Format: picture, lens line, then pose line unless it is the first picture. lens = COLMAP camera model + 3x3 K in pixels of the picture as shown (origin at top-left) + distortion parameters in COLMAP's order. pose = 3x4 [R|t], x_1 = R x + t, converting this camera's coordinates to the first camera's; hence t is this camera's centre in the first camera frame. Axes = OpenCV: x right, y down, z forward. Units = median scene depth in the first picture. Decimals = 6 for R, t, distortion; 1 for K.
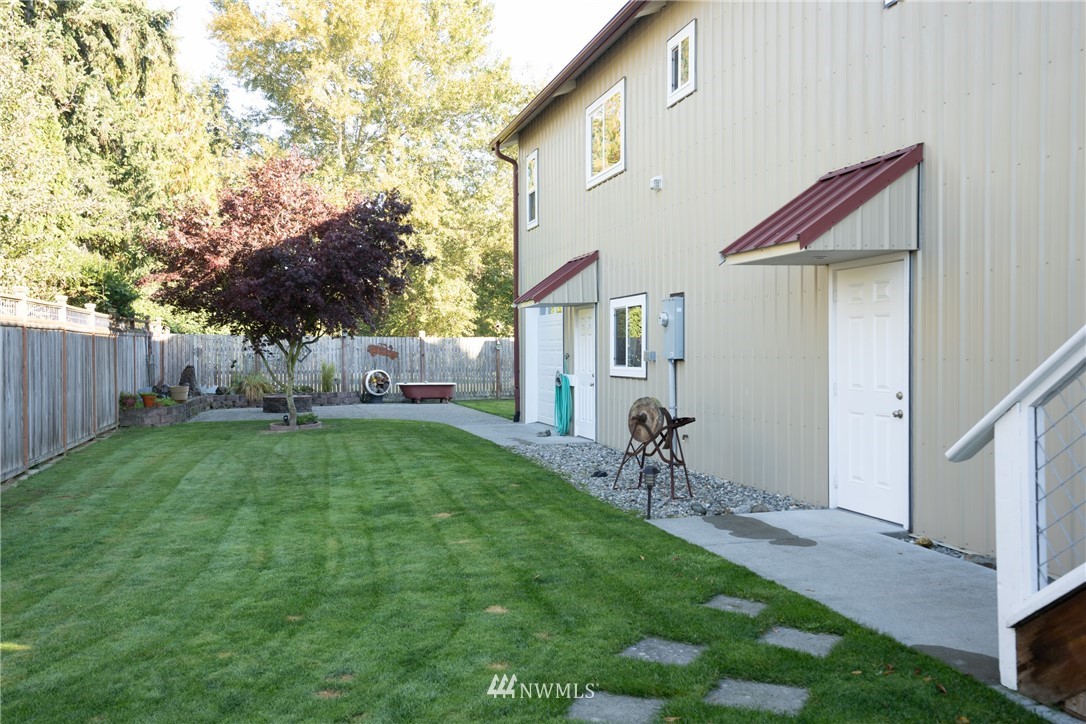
lens RADIAL K [[938.6, 0, 543.3], [0, 938.6, 359.7], [0, 0, 1]] dist [0.006968, -0.001051]
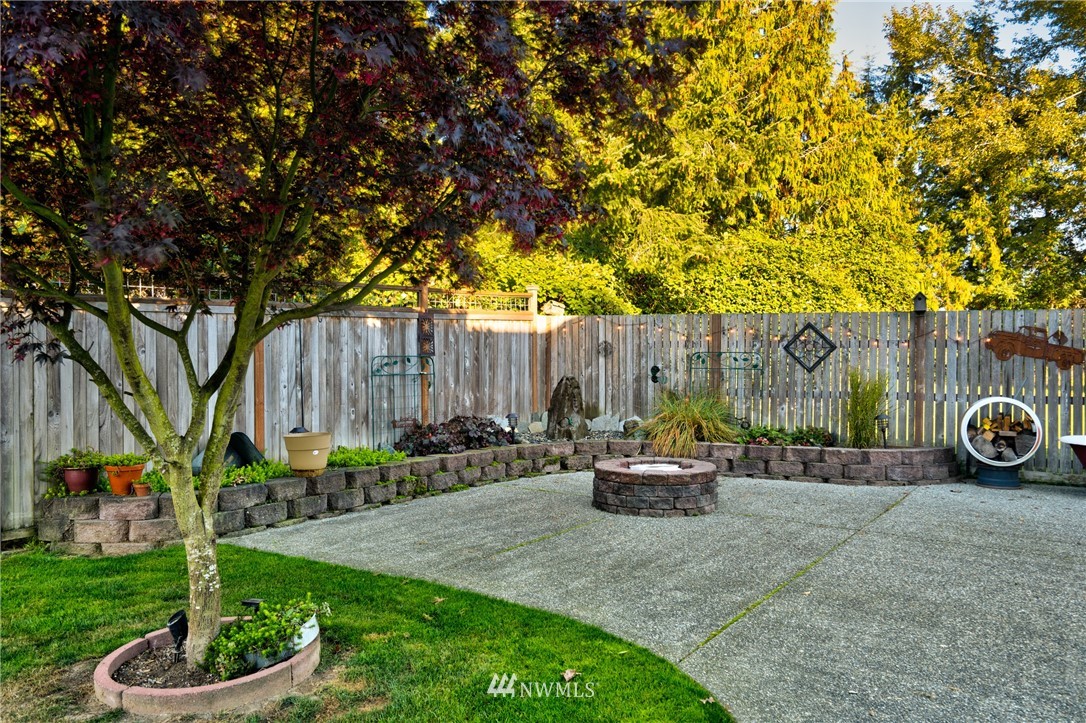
lens RADIAL K [[808.1, 0, 540.8], [0, 808.1, 360.5], [0, 0, 1]] dist [0.001754, 0.001090]
pose [[0.609023, 0.009553, -0.793095, -0.014775], [-0.004790, 0.999954, 0.008366, -0.002427], [0.793138, -0.001296, 0.609041, 0.292380]]
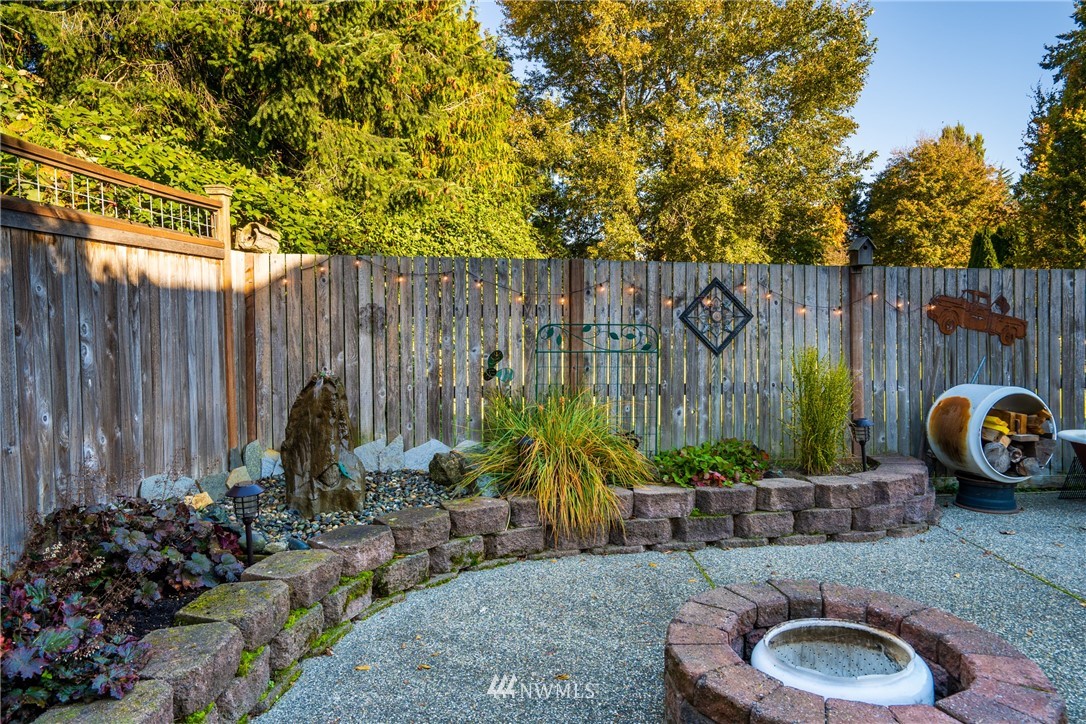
lens RADIAL K [[676.1, 0, 523.0], [0, 676.1, 361.0], [0, 0, 1]] dist [-0.010166, 0.004846]
pose [[0.951626, 0.016881, -0.306795, -0.110106], [-0.000654, 0.998599, 0.052917, -0.002822], [0.307258, -0.050156, 0.950304, 0.343611]]
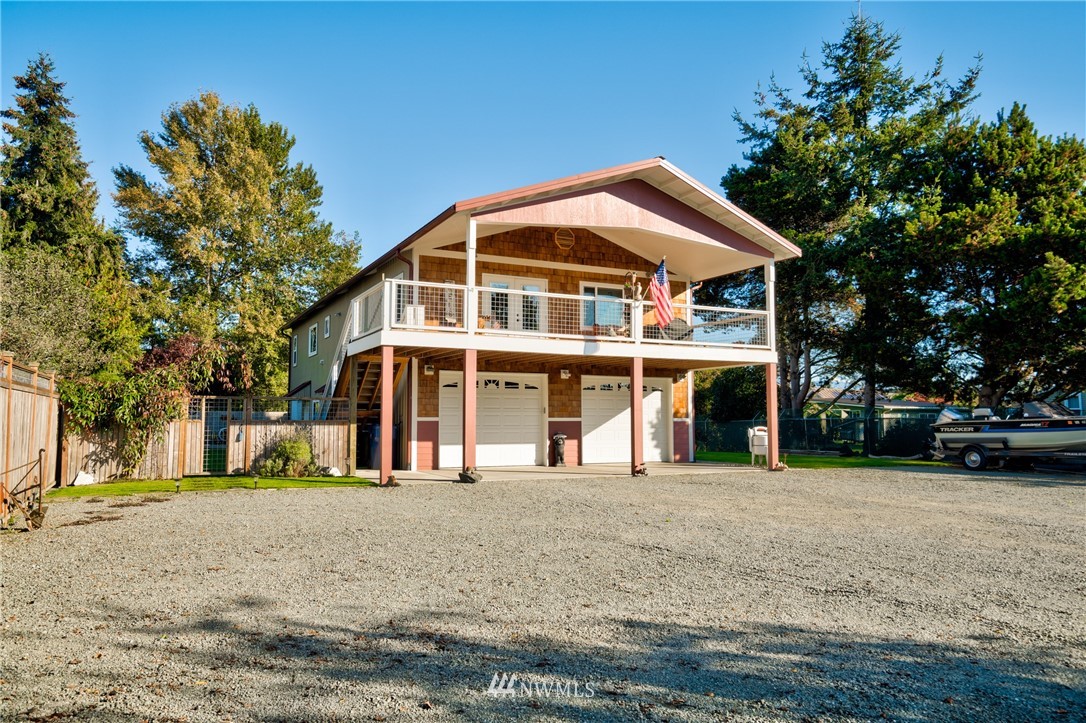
lens RADIAL K [[789.2, 0, 543.9], [0, 789.2, 352.1], [0, 0, 1]] dist [0.006010, 0.003884]
pose [[0.980307, 0.020466, 0.196418, 0.064738], [-0.001047, 0.995140, -0.098464, 0.006358], [-0.197479, 0.096319, 0.975564, -0.331110]]
